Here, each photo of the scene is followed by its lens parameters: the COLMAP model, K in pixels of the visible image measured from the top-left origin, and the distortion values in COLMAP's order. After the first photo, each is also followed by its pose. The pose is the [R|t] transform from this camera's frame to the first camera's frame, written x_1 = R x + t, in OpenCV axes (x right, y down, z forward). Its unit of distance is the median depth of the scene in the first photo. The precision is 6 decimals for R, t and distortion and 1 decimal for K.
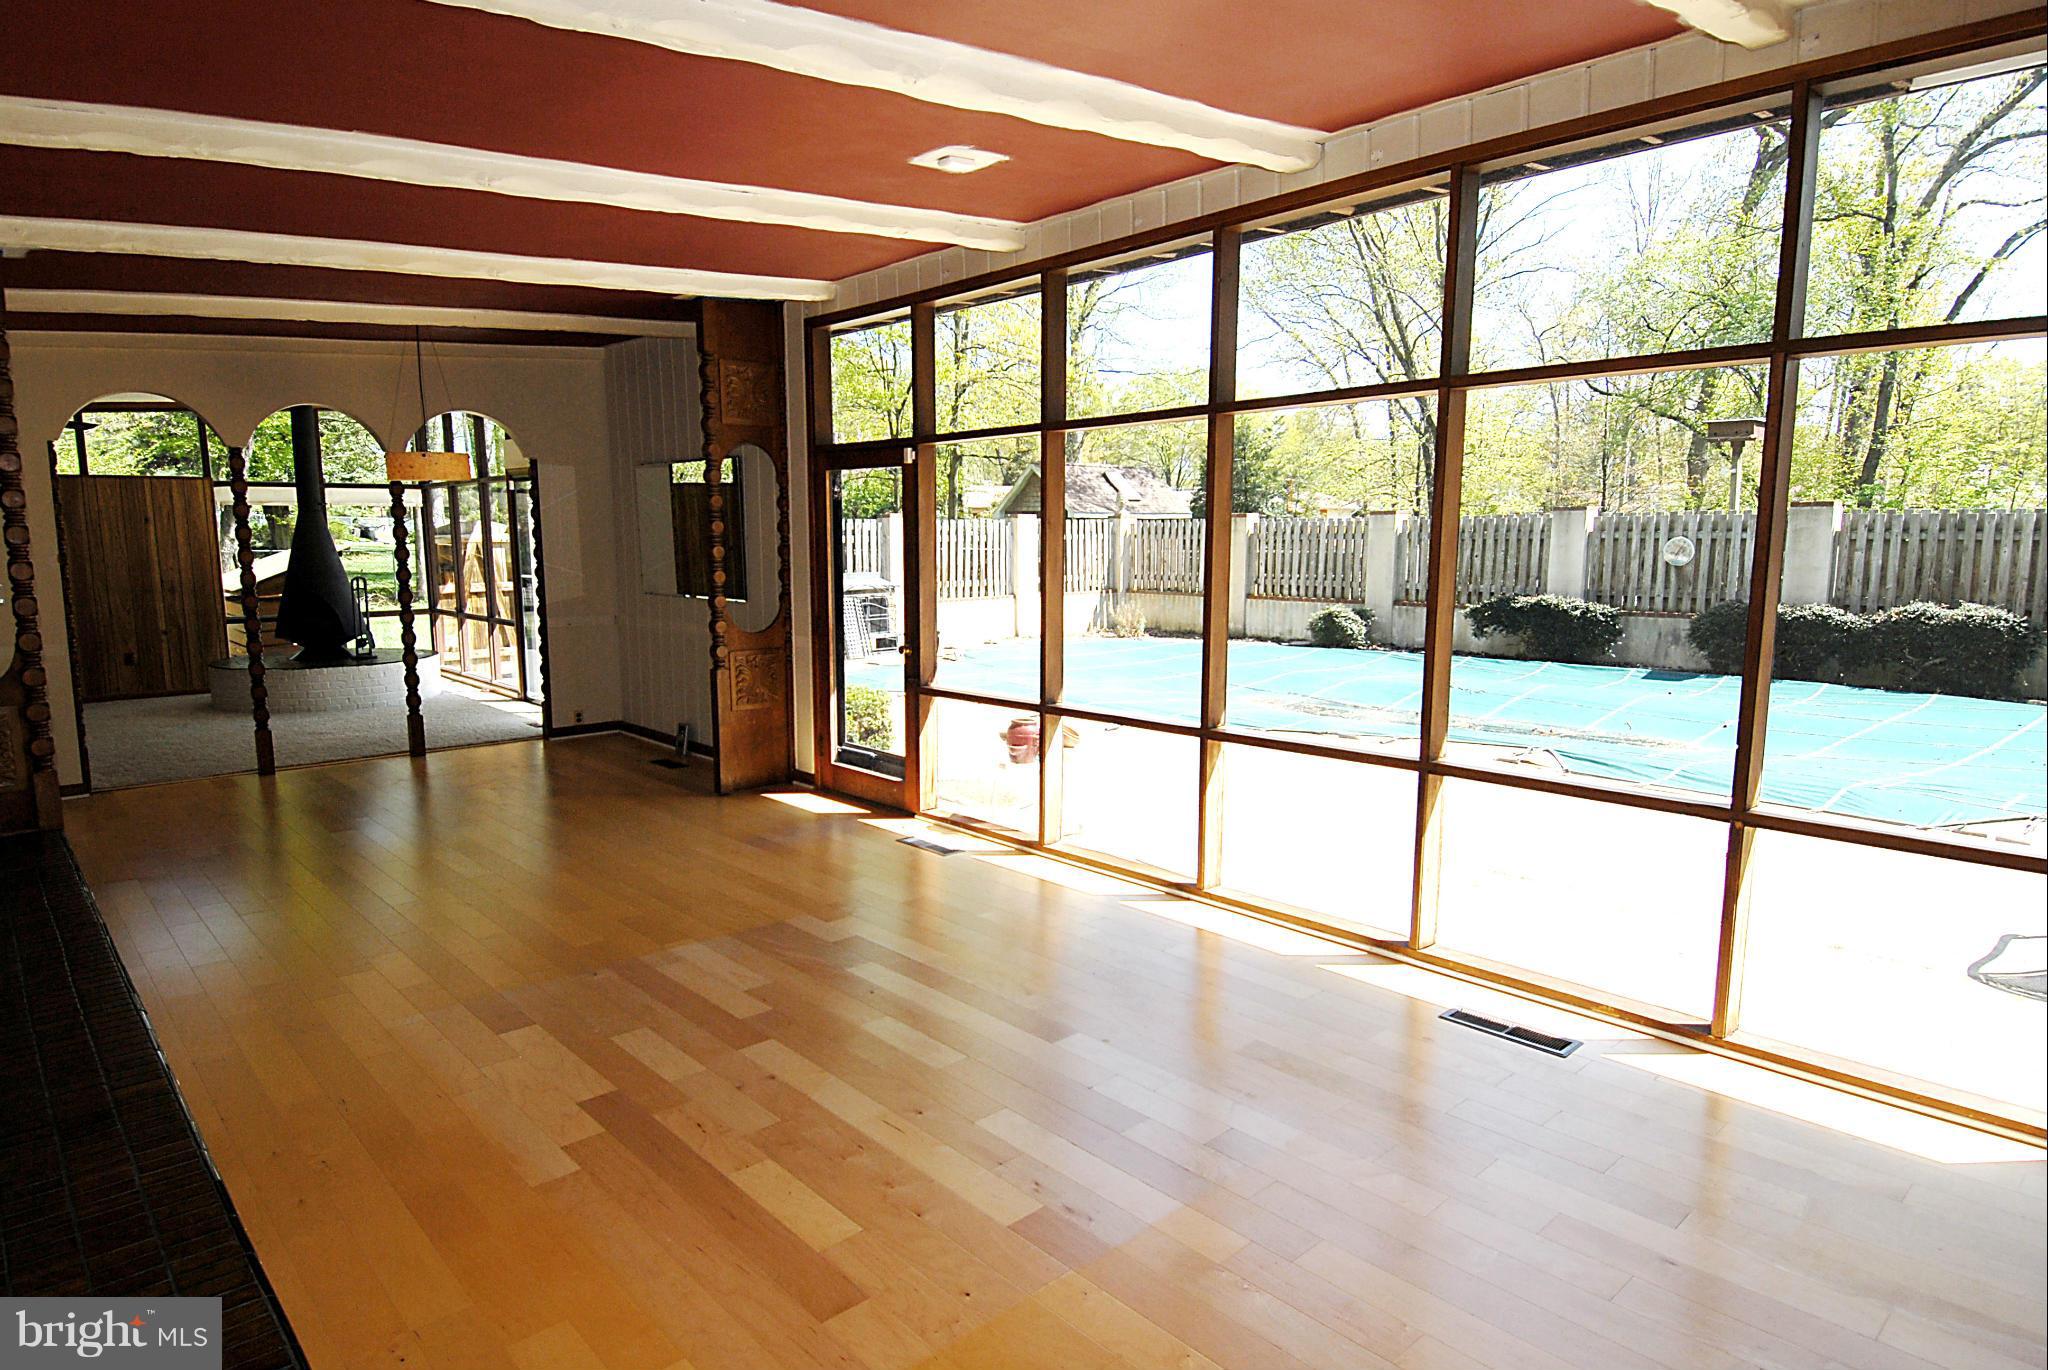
lens RADIAL K [[1118.9, 0, 1019.8], [0, 1118.9, 680.0], [0, 0, 1]] dist [-0.002381, -0.000071]
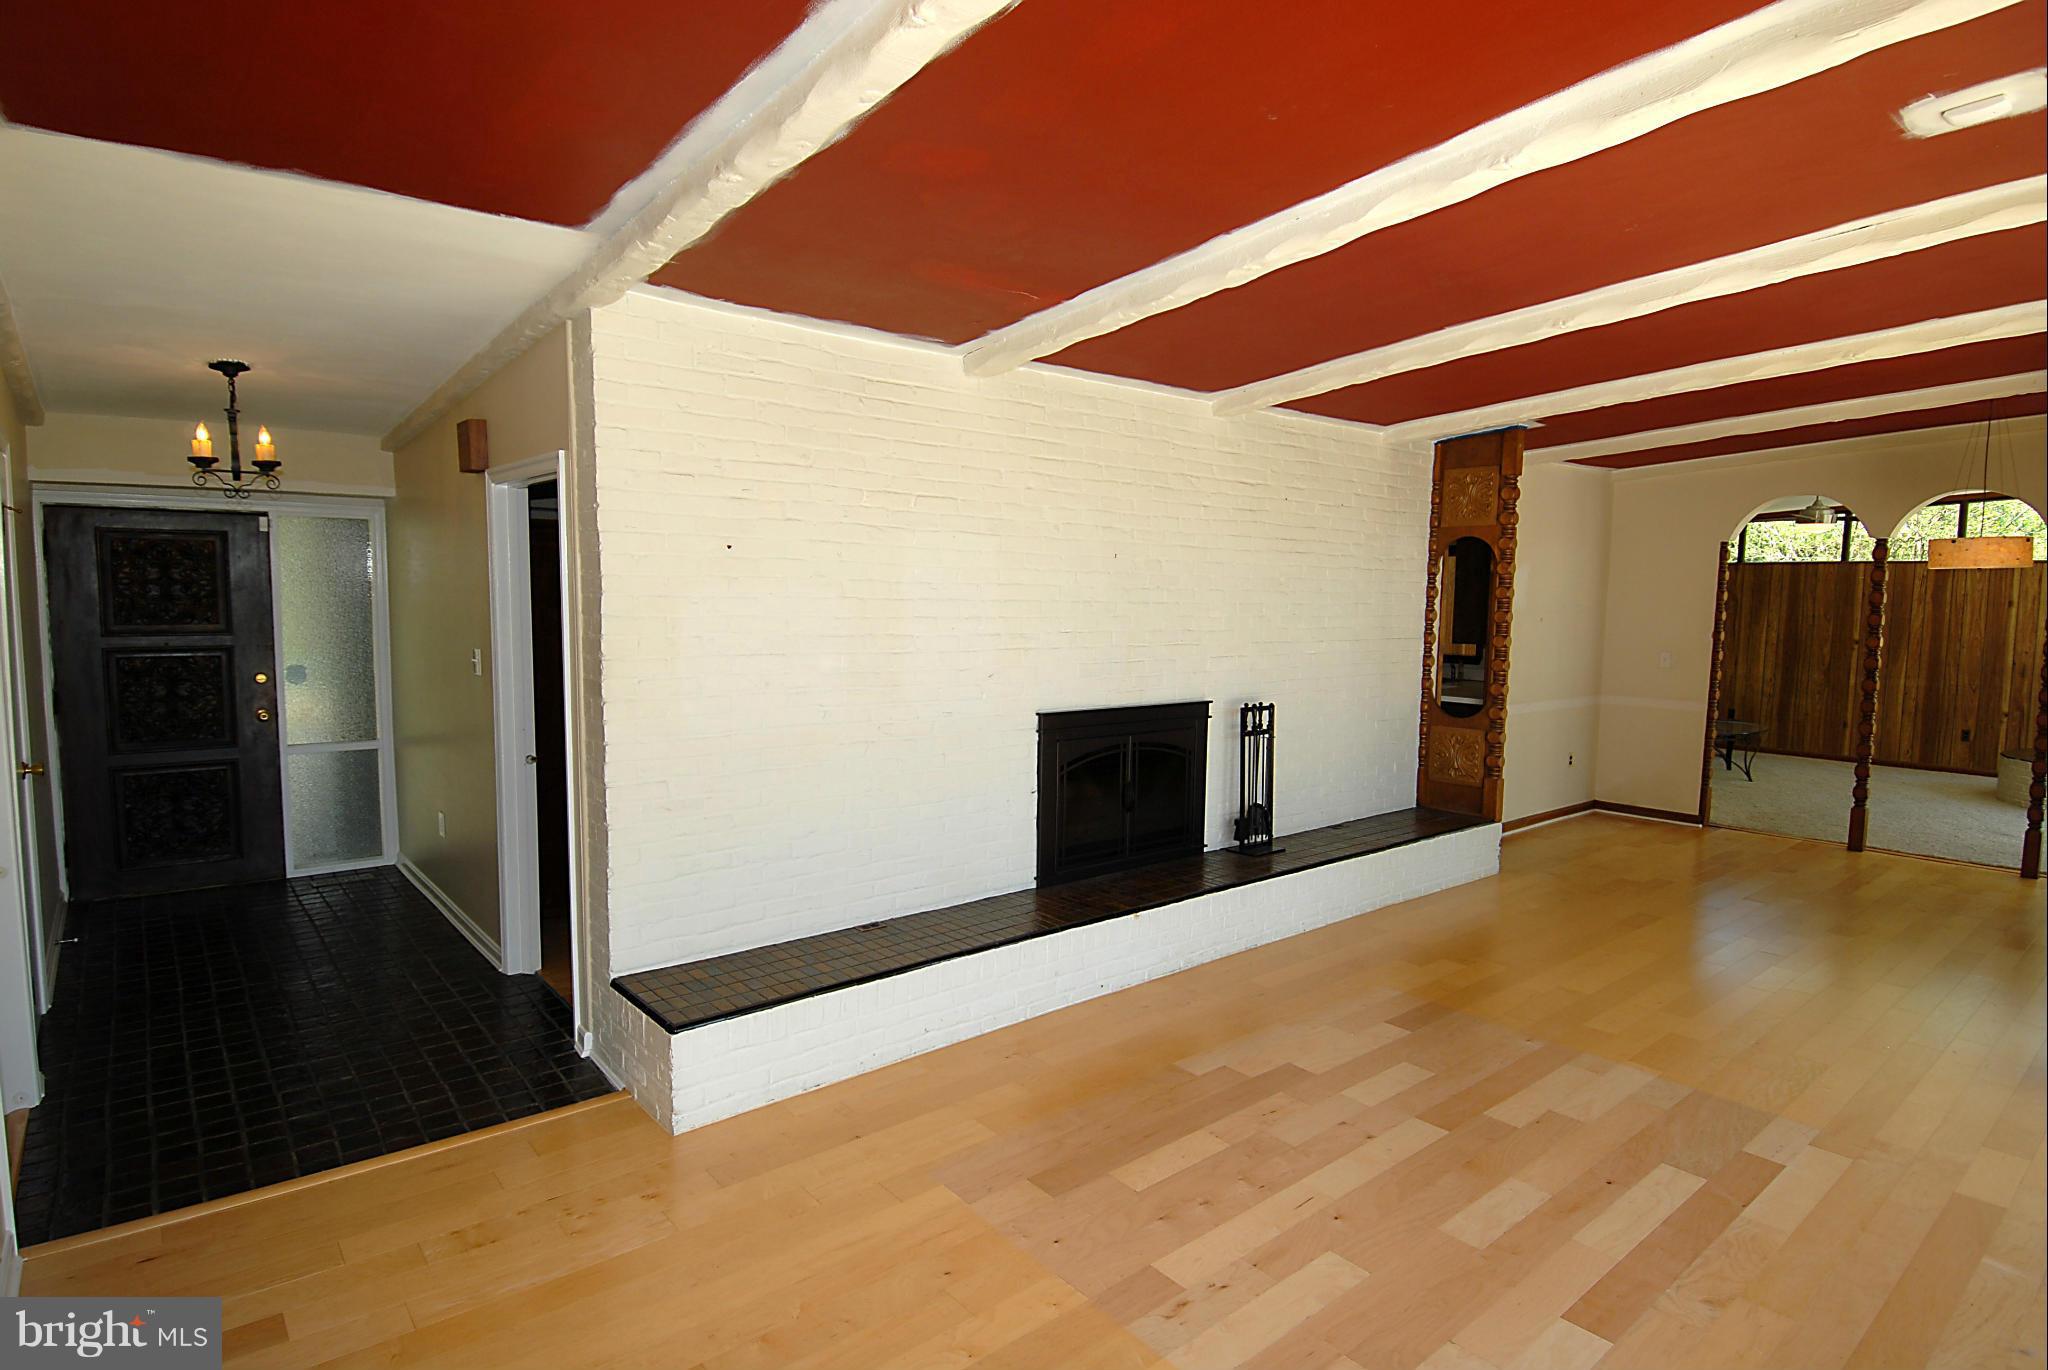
lens RADIAL K [[1091.6, 0, 1057.9], [0, 1091.6, 692.5], [0, 0, 1]] dist [0.007257, -0.019355]
pose [[-0.018973, 0.098191, -0.994987, 0.500005], [-0.153888, 0.983021, 0.099945, -0.074420], [0.987906, 0.155013, -0.003541, 0.420709]]
